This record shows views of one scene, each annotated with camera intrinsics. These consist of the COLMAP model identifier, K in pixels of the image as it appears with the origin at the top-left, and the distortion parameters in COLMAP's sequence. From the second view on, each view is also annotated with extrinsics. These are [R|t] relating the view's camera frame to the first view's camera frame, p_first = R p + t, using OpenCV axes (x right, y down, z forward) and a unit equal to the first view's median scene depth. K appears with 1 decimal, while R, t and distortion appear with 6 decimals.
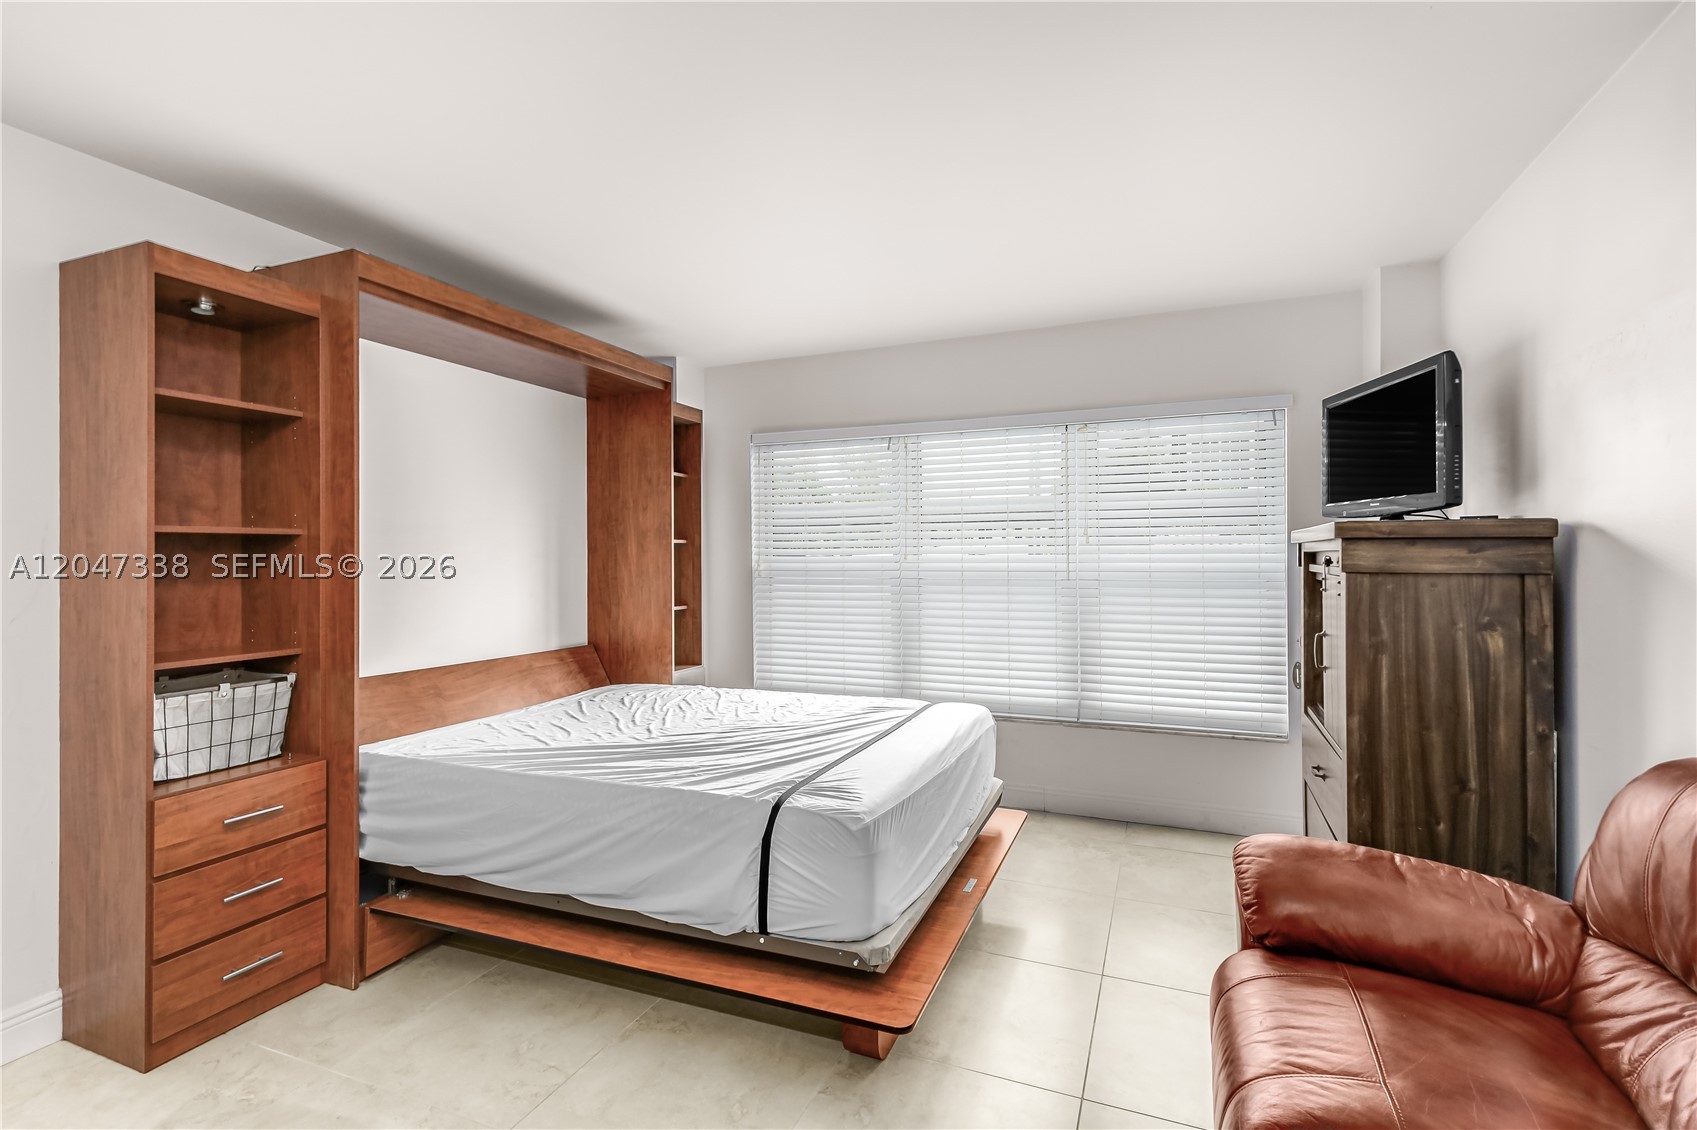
lens RADIAL K [[778.8, 0, 846.6], [0, 778.8, 551.2], [0, 0, 1]] dist [0.007884, -0.001561]
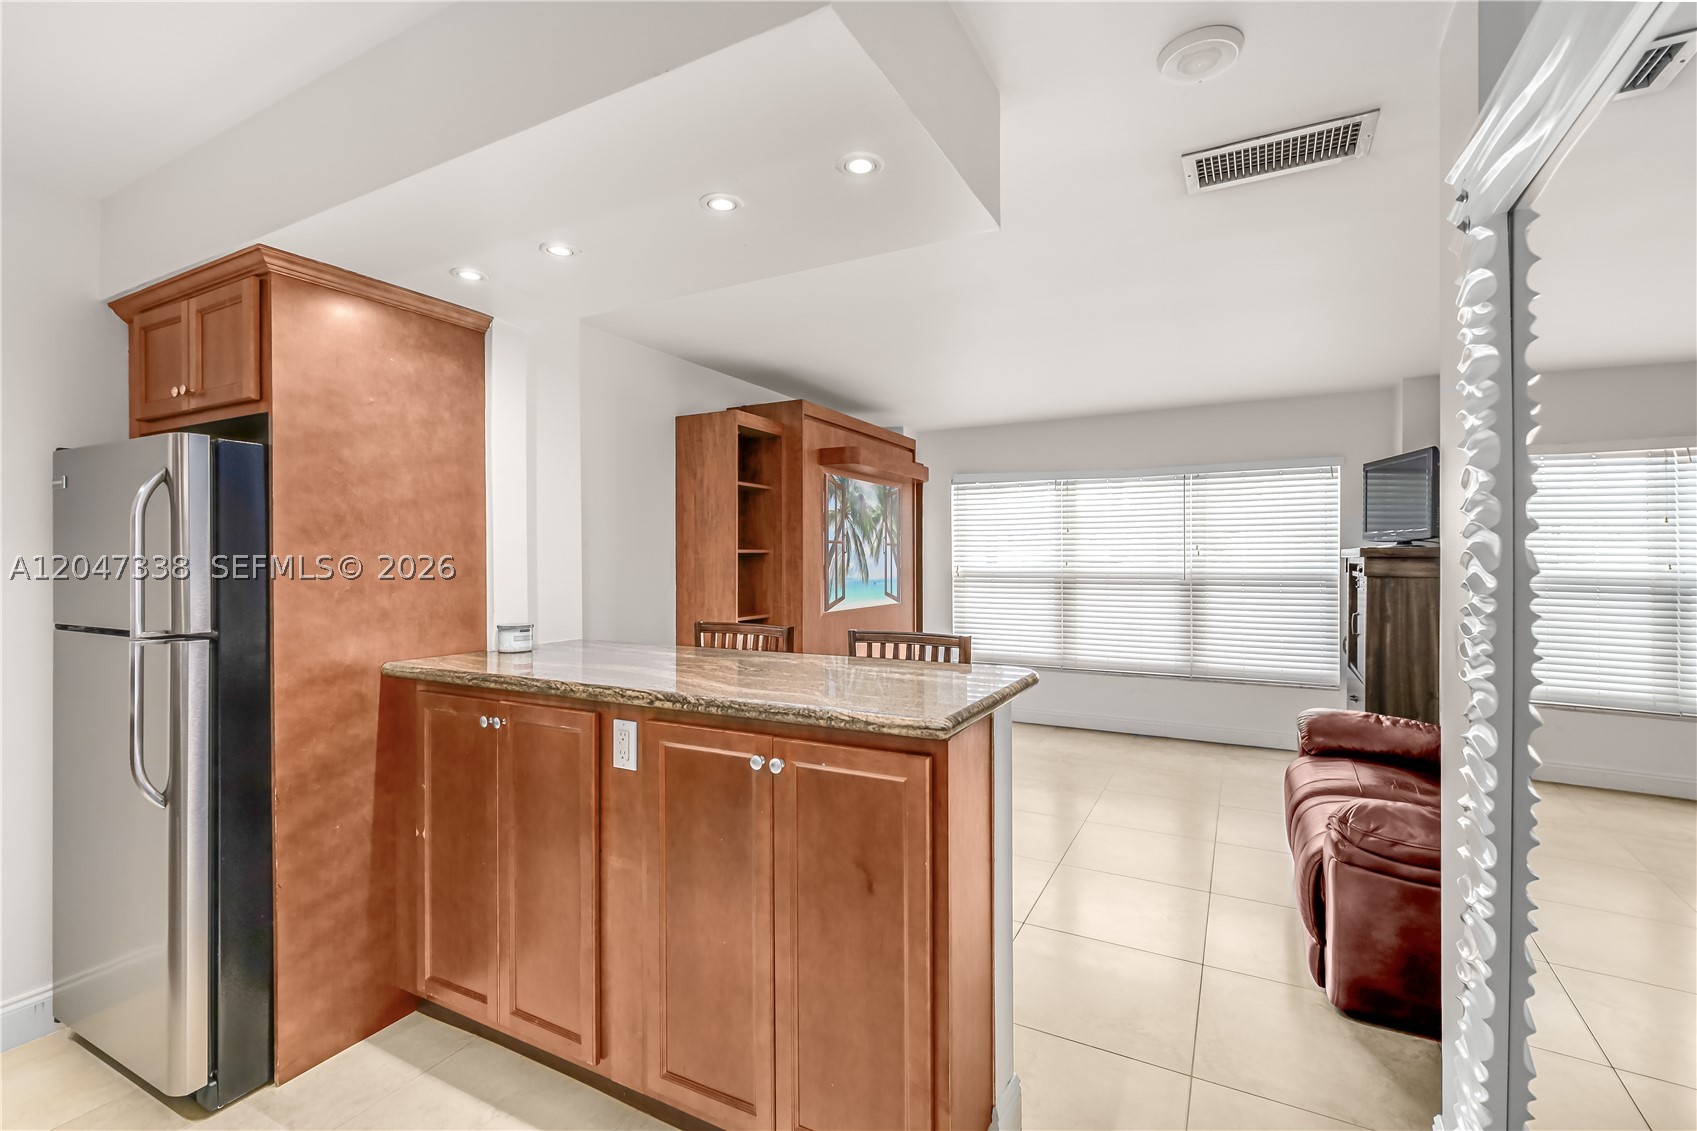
lens RADIAL K [[732.8, 0, 853.8], [0, 732.8, 561.9], [0, 0, 1]] dist [0.002994, -0.000162]
pose [[0.995360, 0.003679, -0.096155, -0.364946], [-0.002695, 0.999943, 0.010358, -0.020257], [0.096188, -0.010051, 0.995312, -0.785095]]
